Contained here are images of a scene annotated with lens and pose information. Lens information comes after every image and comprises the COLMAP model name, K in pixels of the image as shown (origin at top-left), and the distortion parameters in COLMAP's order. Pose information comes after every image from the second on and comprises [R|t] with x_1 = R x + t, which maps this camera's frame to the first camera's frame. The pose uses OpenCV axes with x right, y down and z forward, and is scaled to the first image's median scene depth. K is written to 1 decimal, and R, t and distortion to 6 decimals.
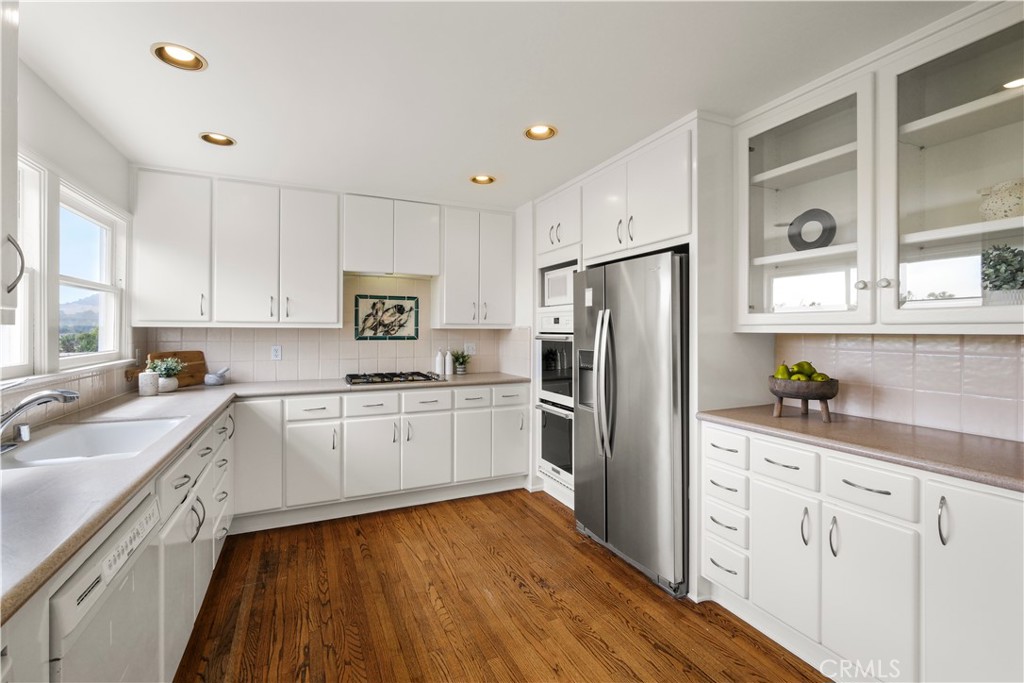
lens RADIAL K [[441.9, 0, 511.6], [0, 441.9, 320.1], [0, 0, 1]] dist [-0.007202, -0.000039]
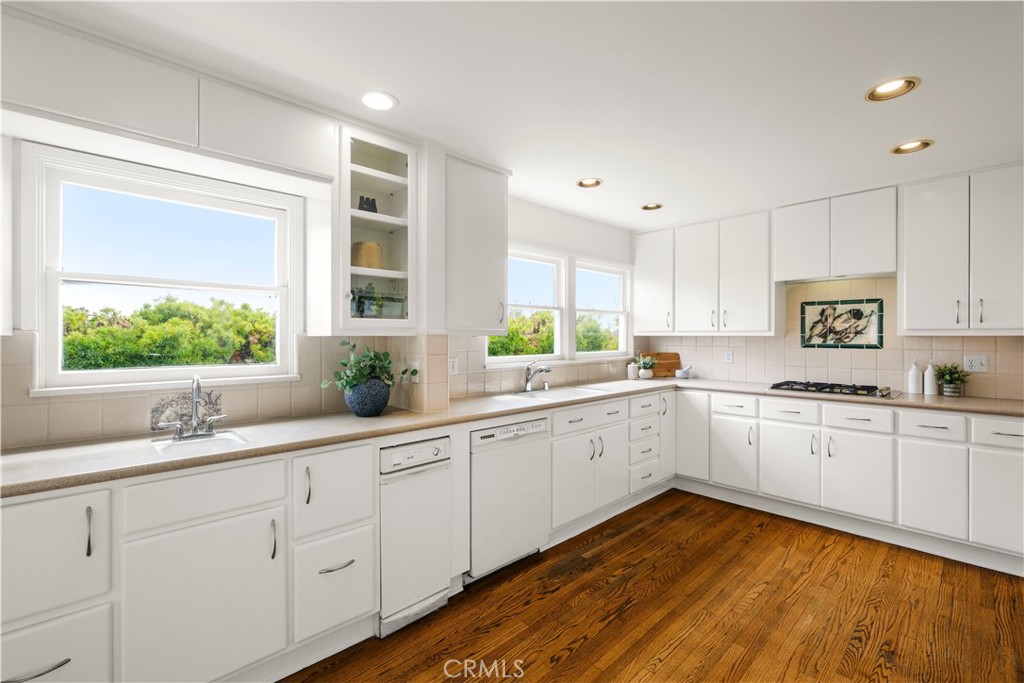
lens RADIAL K [[441.6, 0, 526.4], [0, 441.6, 330.2], [0, 0, 1]] dist [-0.001406, 0.000030]
pose [[0.350189, -0.017195, -0.936521, 0.439972], [0.020289, 0.999736, -0.010769, 0.004753], [0.936459, -0.015230, 0.350445, 0.087028]]
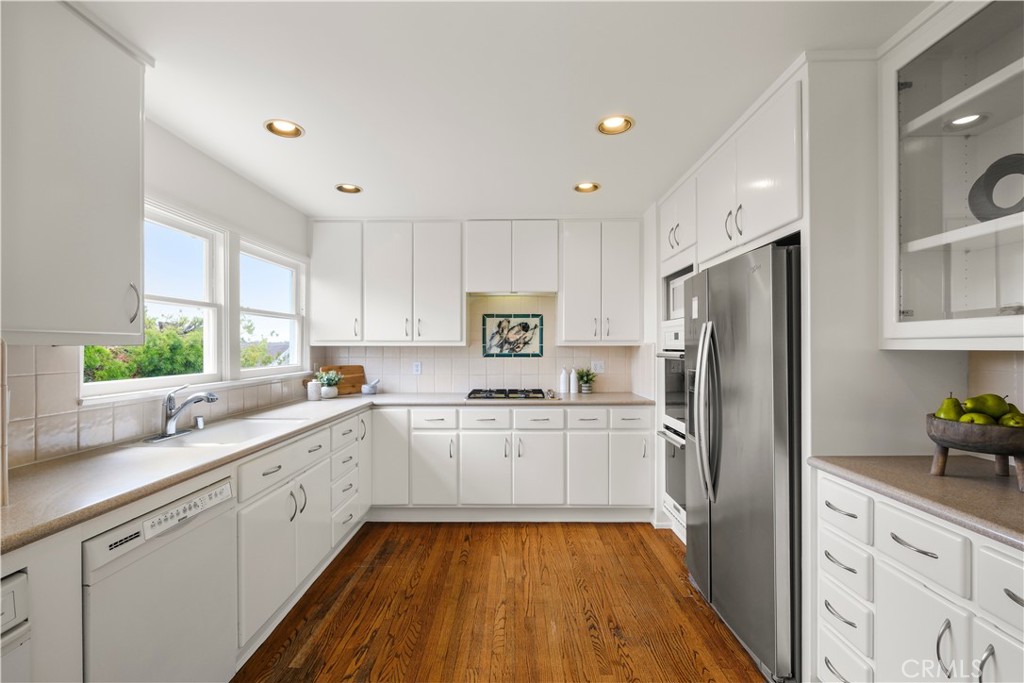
lens RADIAL K [[445.4, 0, 510.7], [0, 445.4, 338.0], [0, 0, 1]] dist [-0.007442, 0.000824]
pose [[0.905436, -0.012857, -0.424288, 0.194975], [0.013826, 0.999904, -0.000795, 0.001461], [0.424258, -0.005147, 0.905527, 0.073775]]
